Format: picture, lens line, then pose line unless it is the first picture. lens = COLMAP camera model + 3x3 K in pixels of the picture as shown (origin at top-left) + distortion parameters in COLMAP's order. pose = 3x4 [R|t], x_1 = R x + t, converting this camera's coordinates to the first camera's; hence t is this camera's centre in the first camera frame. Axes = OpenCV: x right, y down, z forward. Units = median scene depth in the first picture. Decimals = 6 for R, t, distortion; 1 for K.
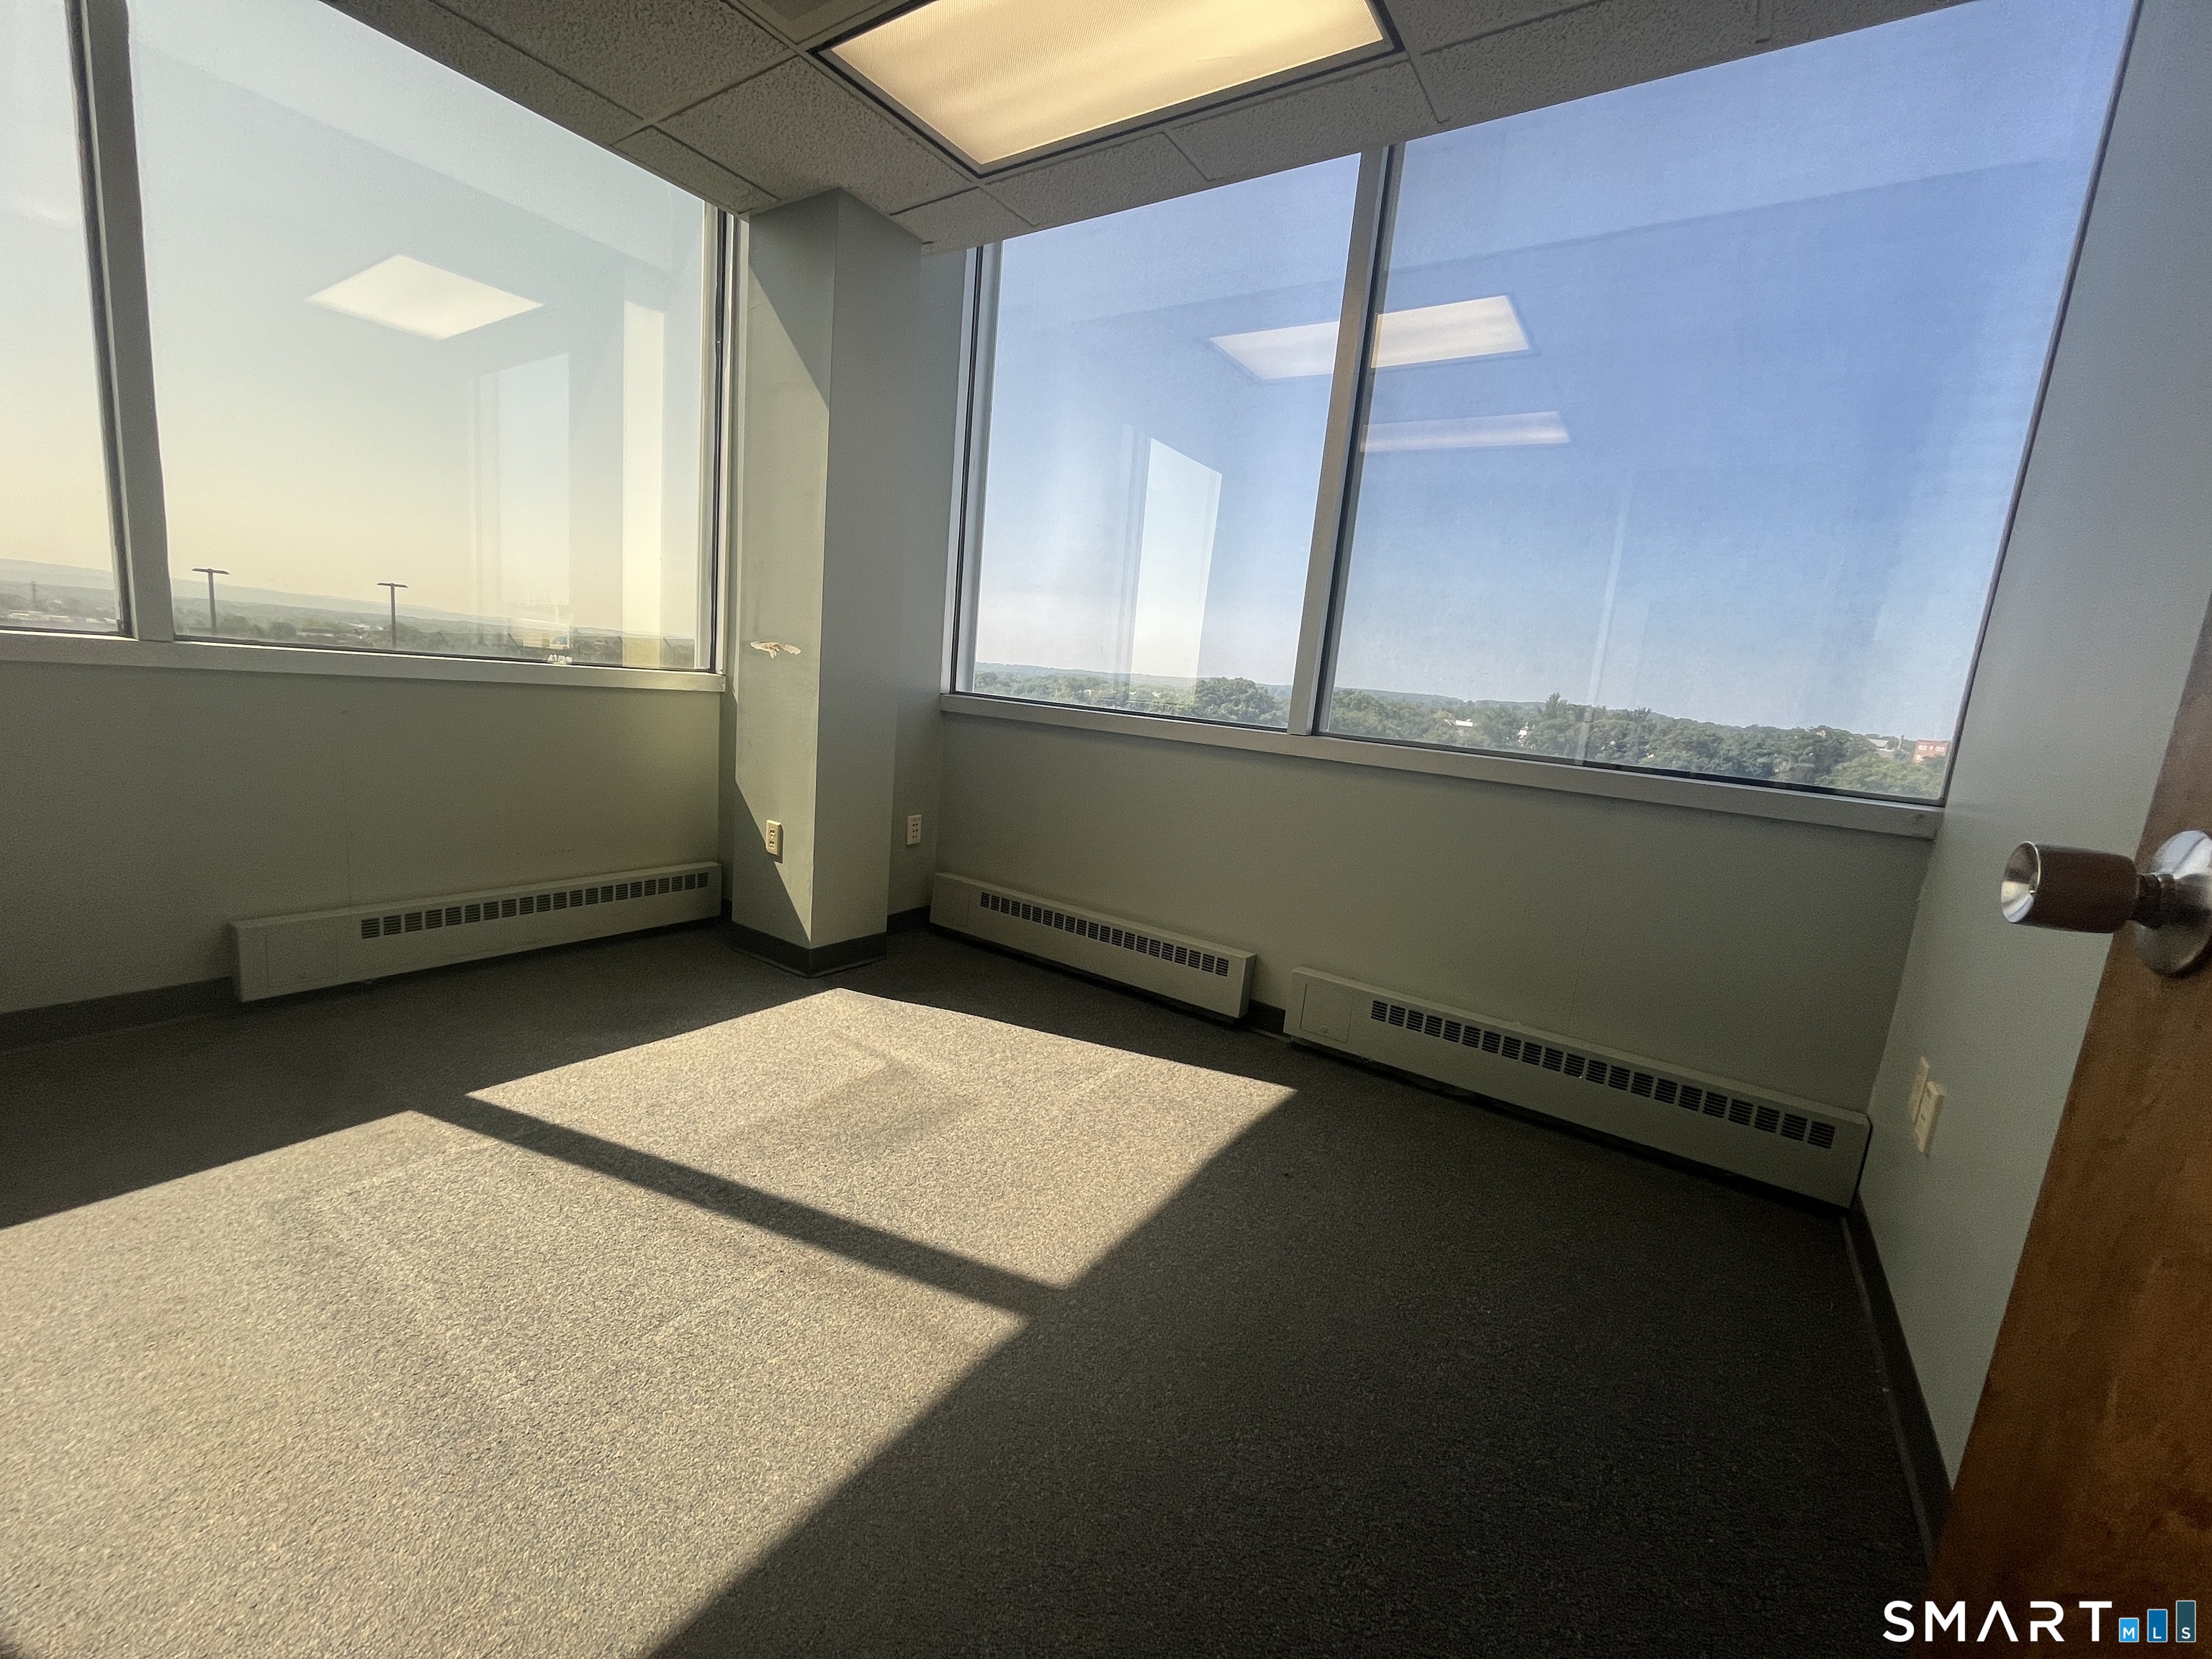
lens RADIAL K [[884.3, 0, 1096.9], [0, 884.3, 827.3], [0, 0, 1]] dist [0.001048, 0.000098]
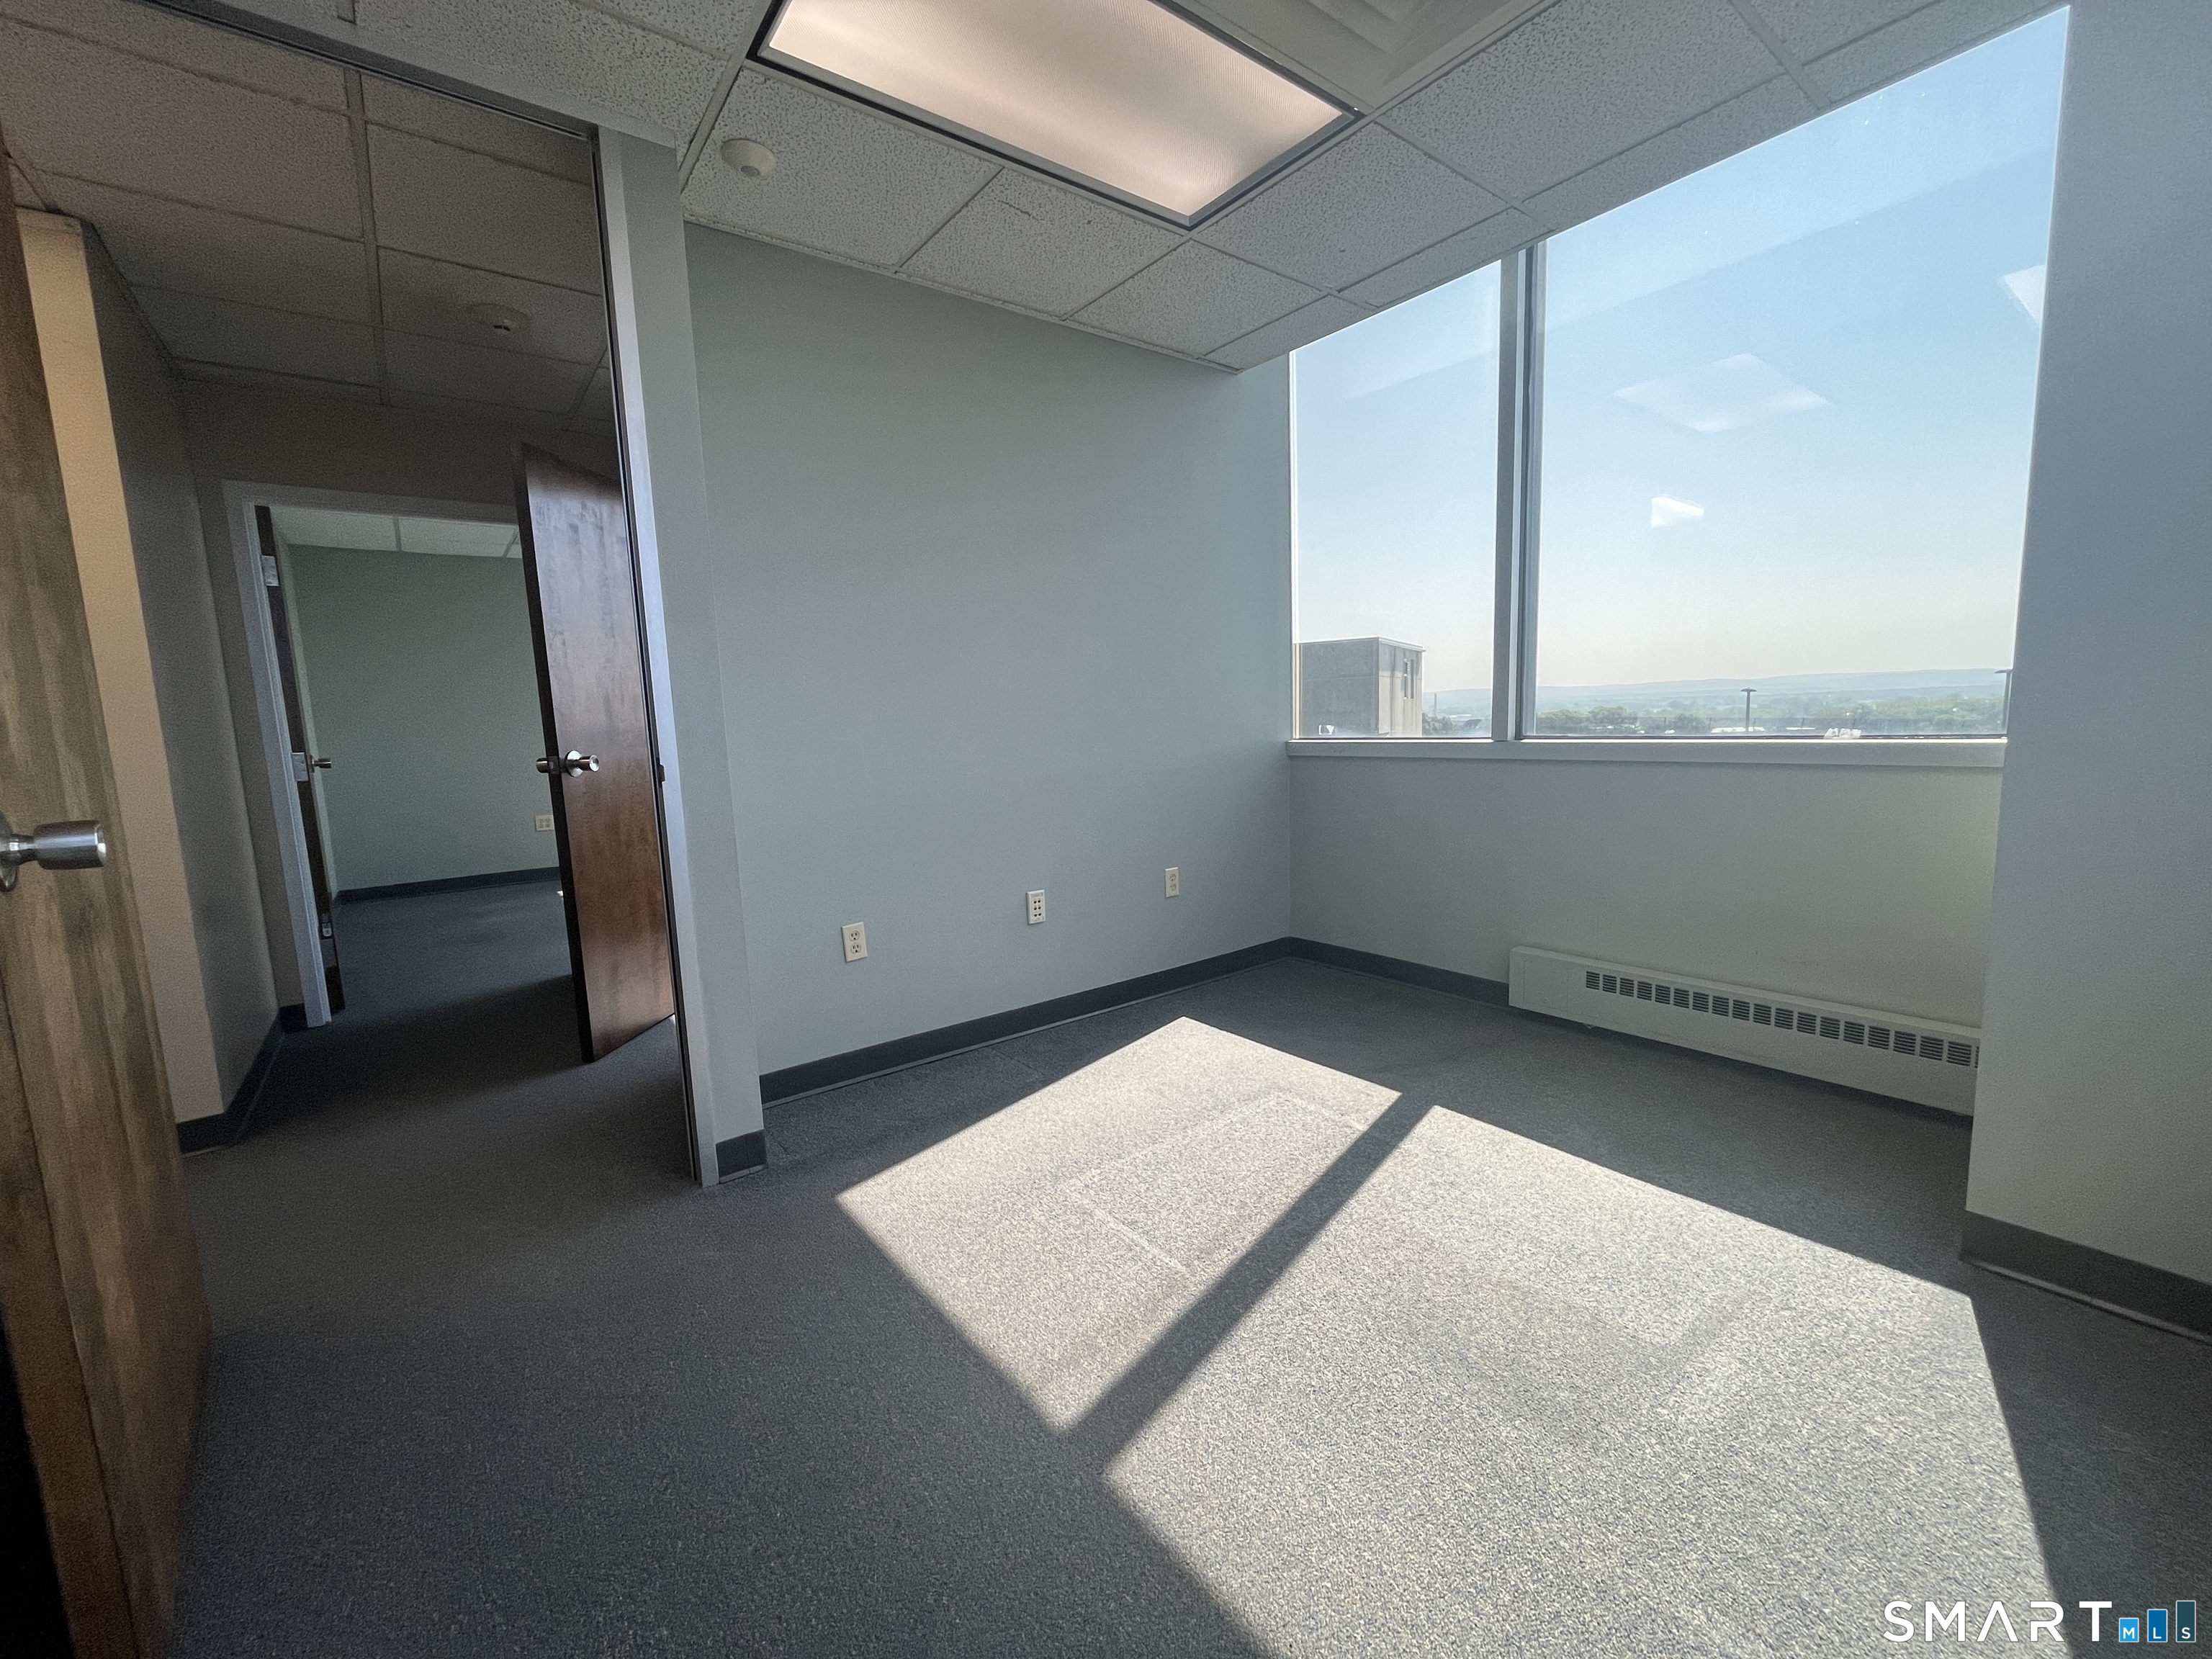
lens RADIAL K [[918.2, 0, 1106.0], [0, 918.2, 829.5], [0, 0, 1]] dist [-0.064198, 0.000025]
pose [[-0.324095, 0.033120, -0.945445, 0.528032], [-0.157696, 0.983513, 0.088511, -0.090962], [0.932788, 0.177779, -0.313529, 0.875056]]
